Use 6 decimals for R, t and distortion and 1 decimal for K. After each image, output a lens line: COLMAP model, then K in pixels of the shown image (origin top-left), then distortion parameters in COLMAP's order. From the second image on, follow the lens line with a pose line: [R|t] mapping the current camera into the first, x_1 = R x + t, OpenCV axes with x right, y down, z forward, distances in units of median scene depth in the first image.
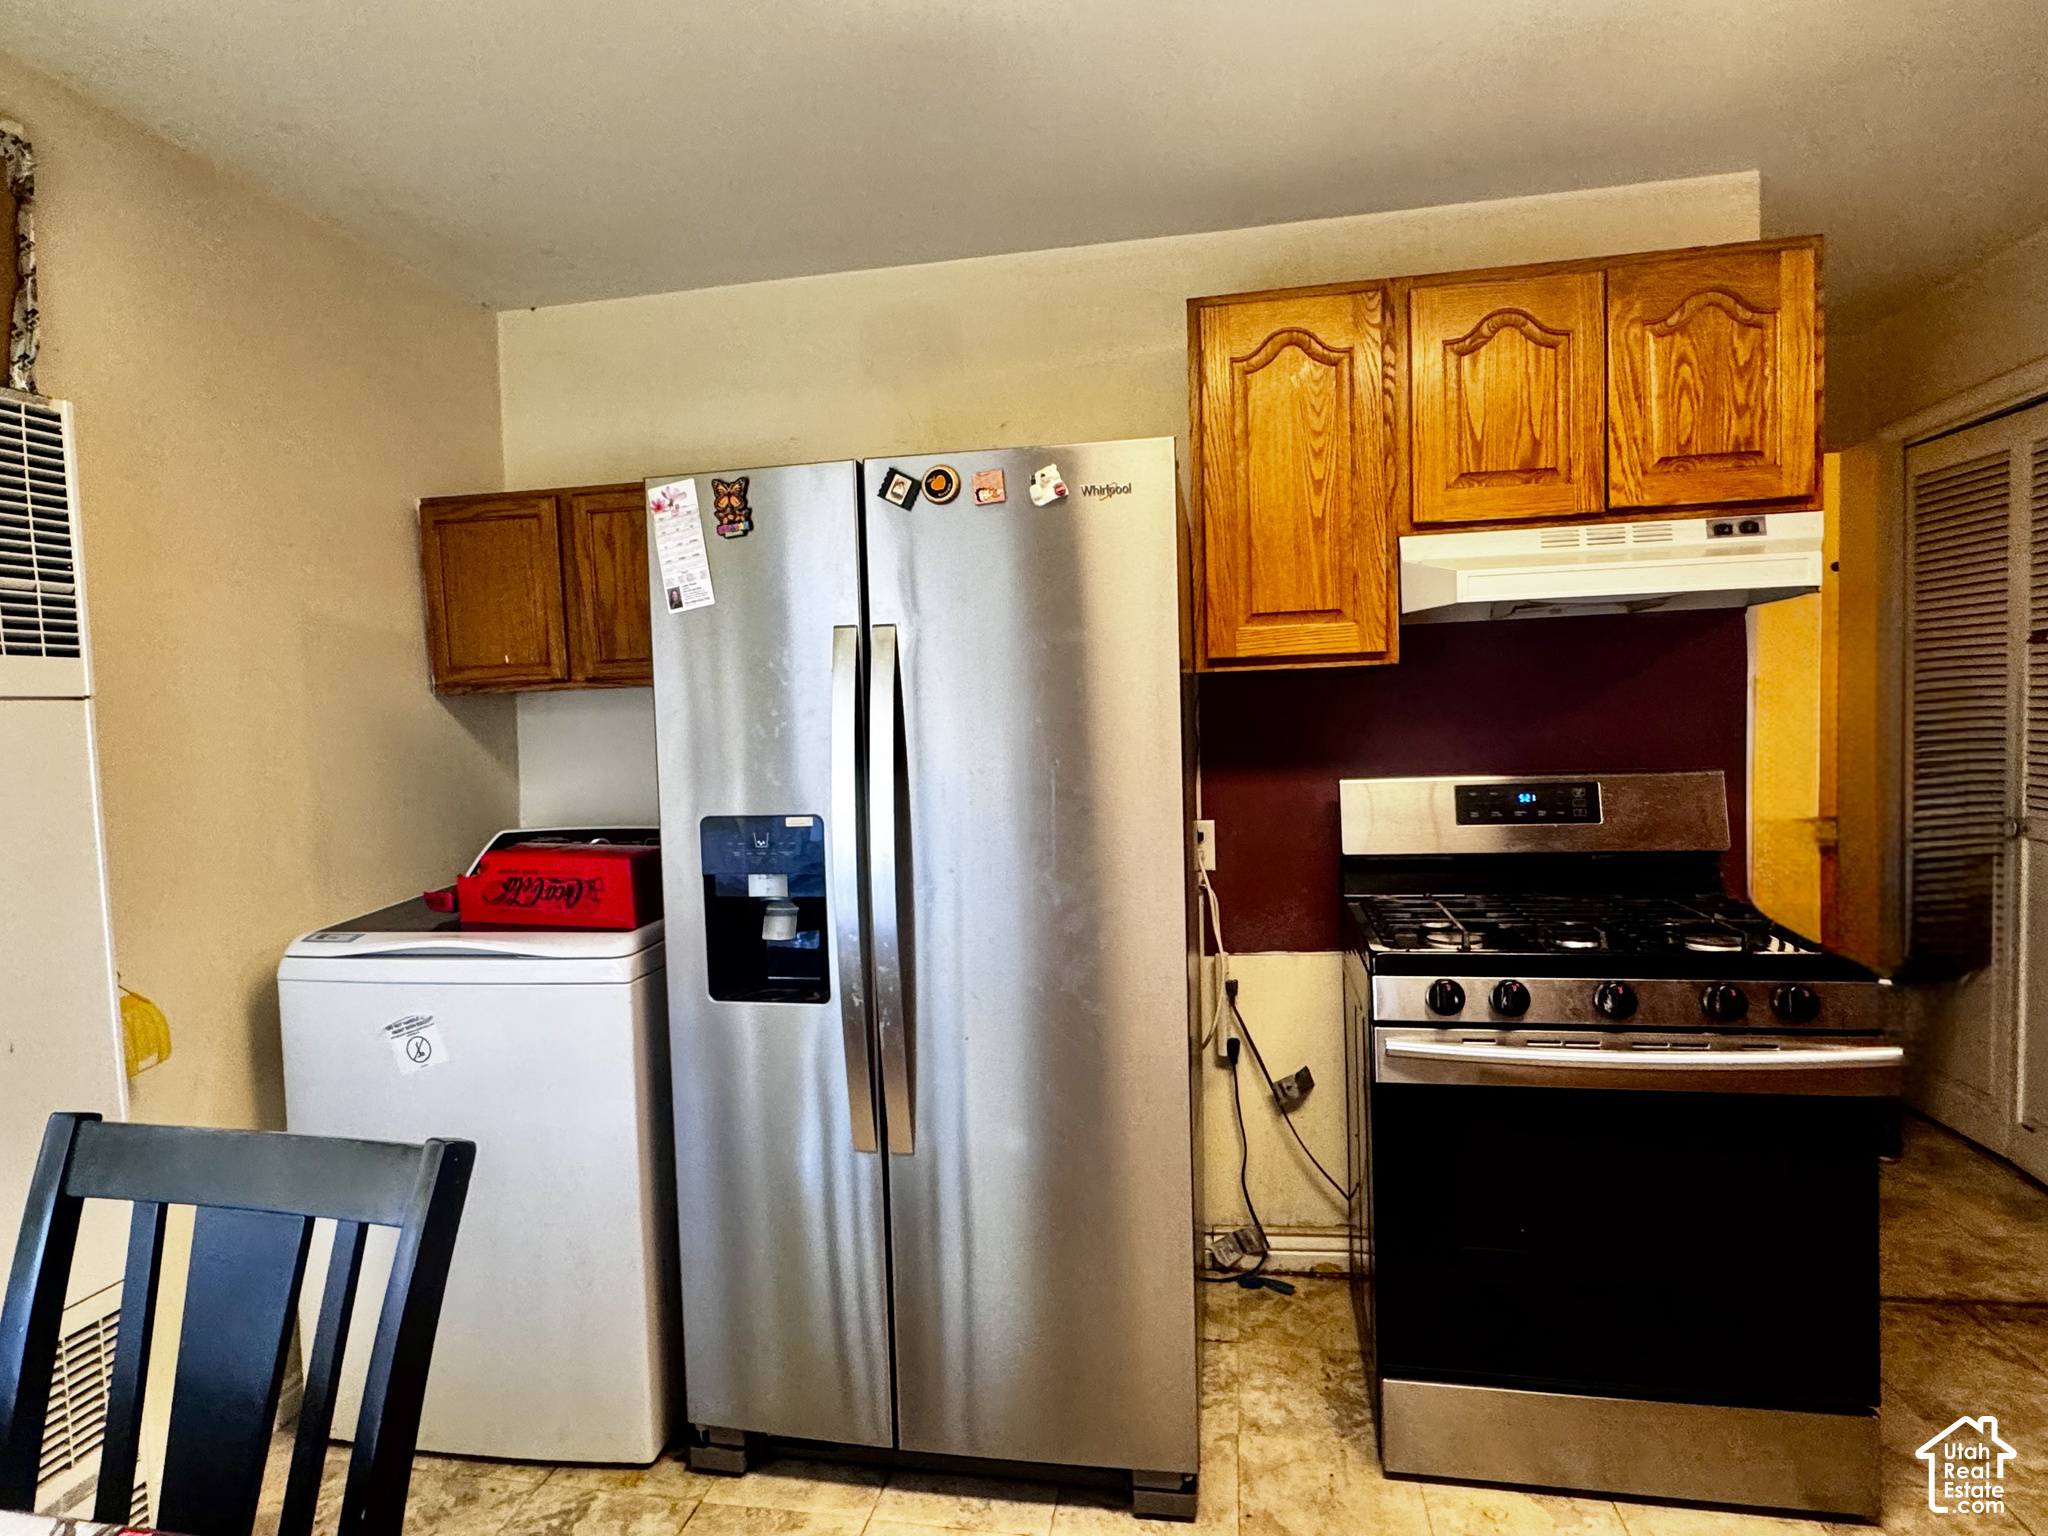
lens RADIAL K [[1109.6, 0, 1015.9], [0, 1109.6, 767.0], [0, 0, 1]] dist [-0.015193, -0.000304]
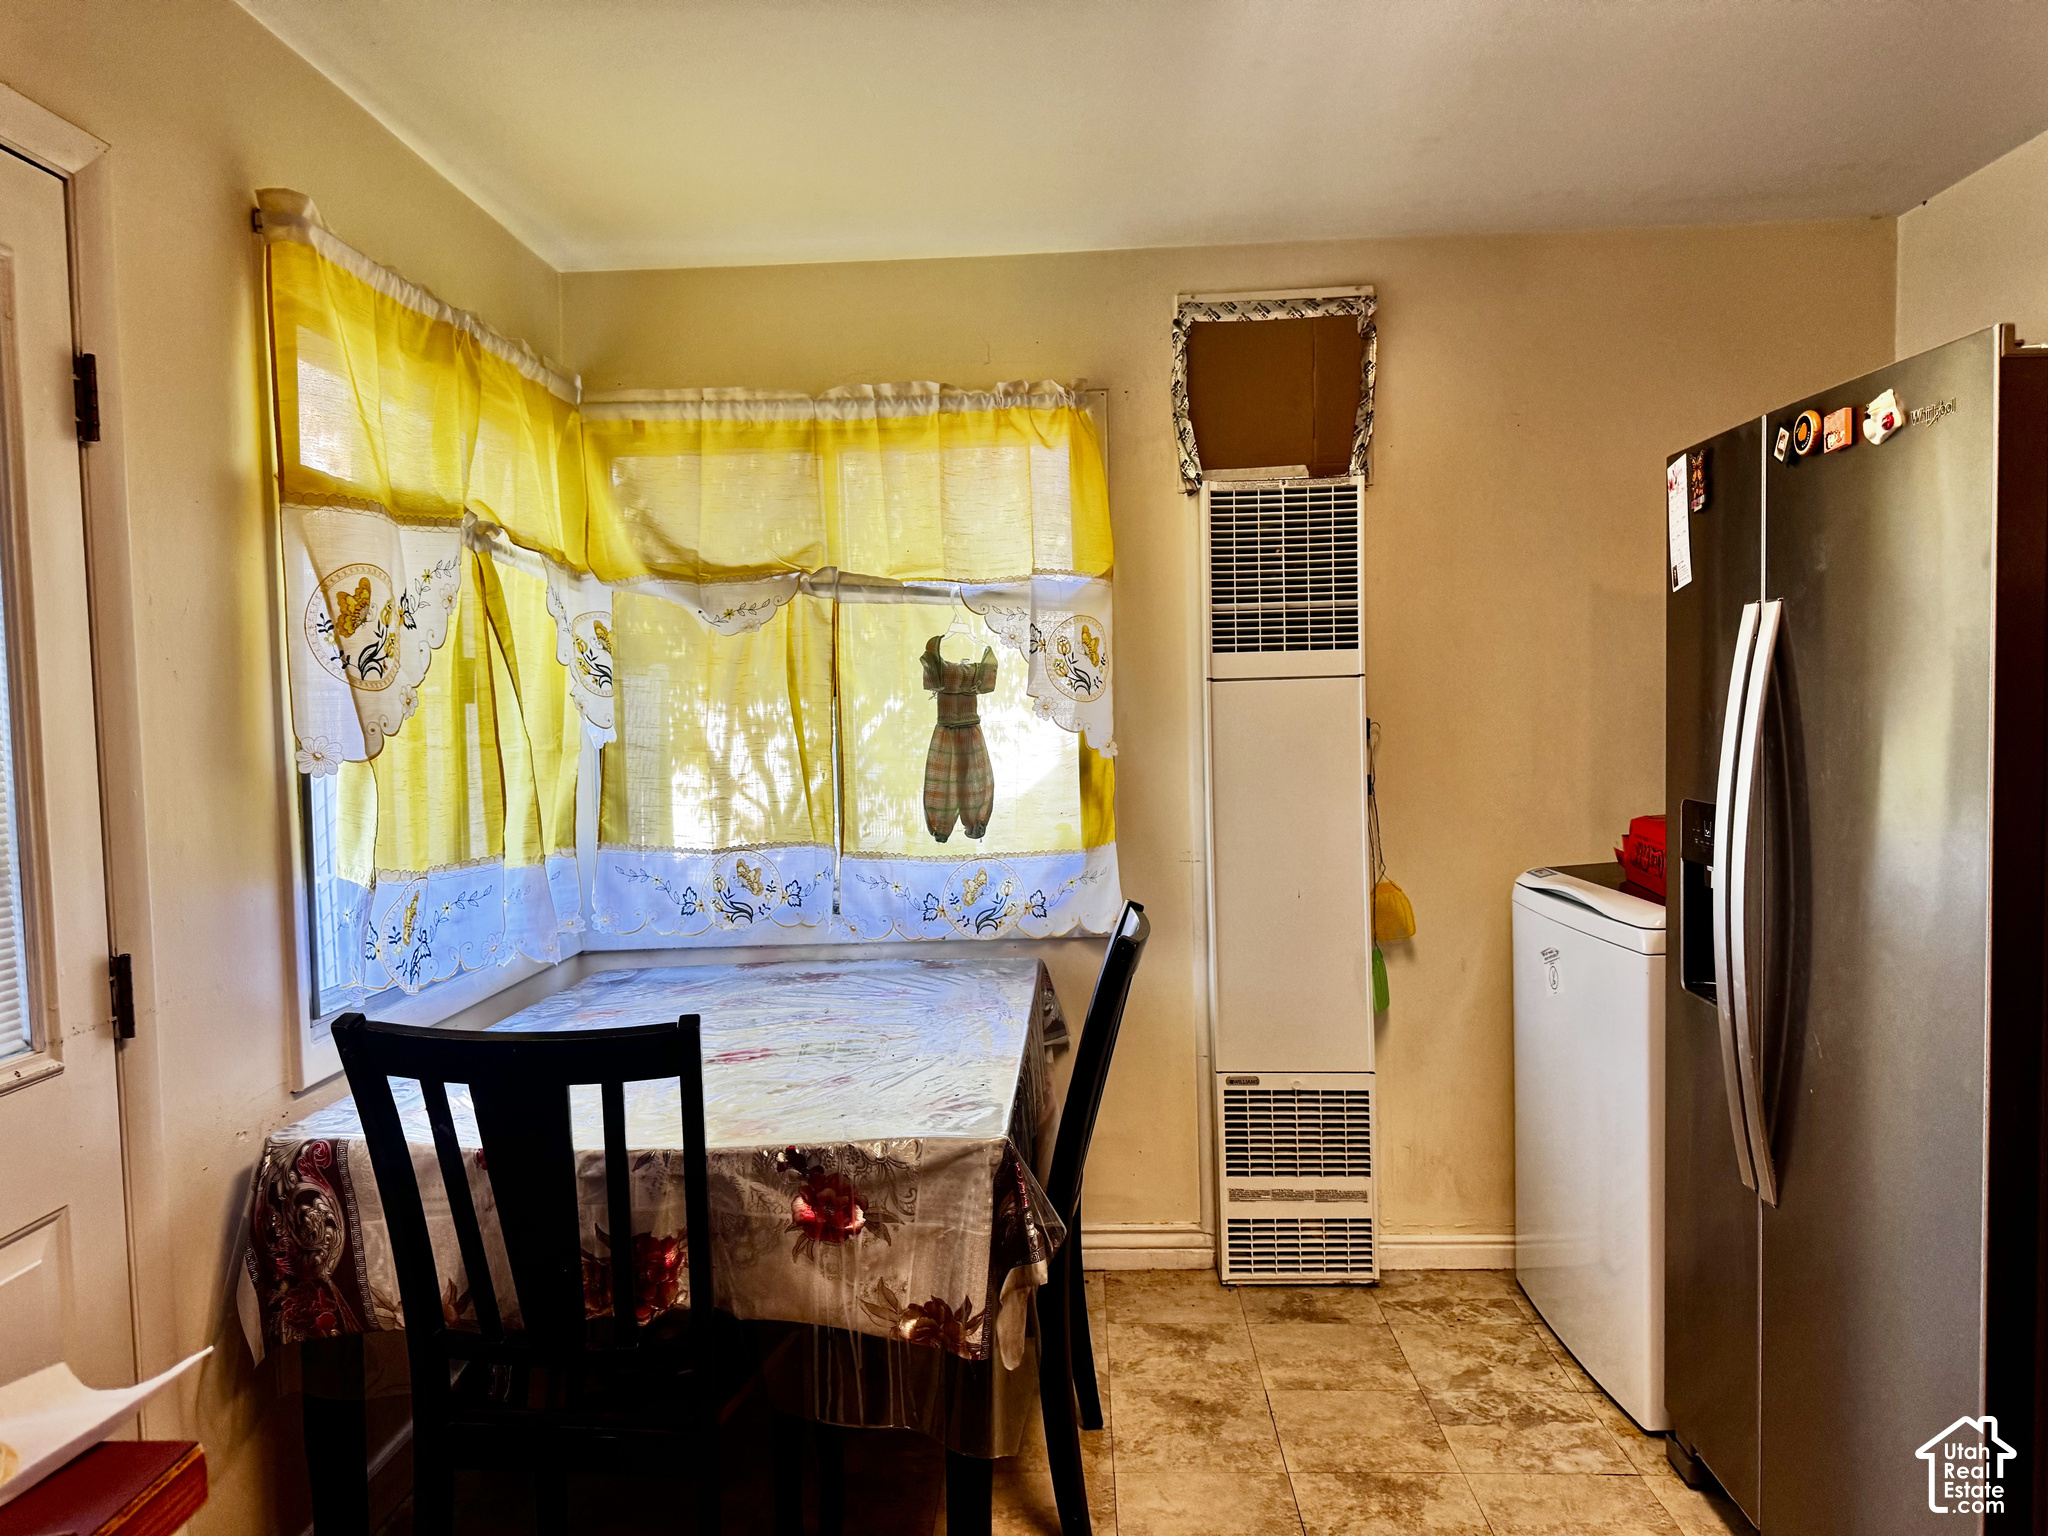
lens RADIAL K [[1405.8, 0, 1020.5], [0, 1405.8, 772.4], [0, 0, 1]] dist [0.007460, 0.000995]
pose [[0.150857, 0.077988, -0.985475, 0.971948], [-0.034671, 0.996687, 0.073568, -0.056746], [0.987947, 0.023069, 0.153061, 0.258848]]
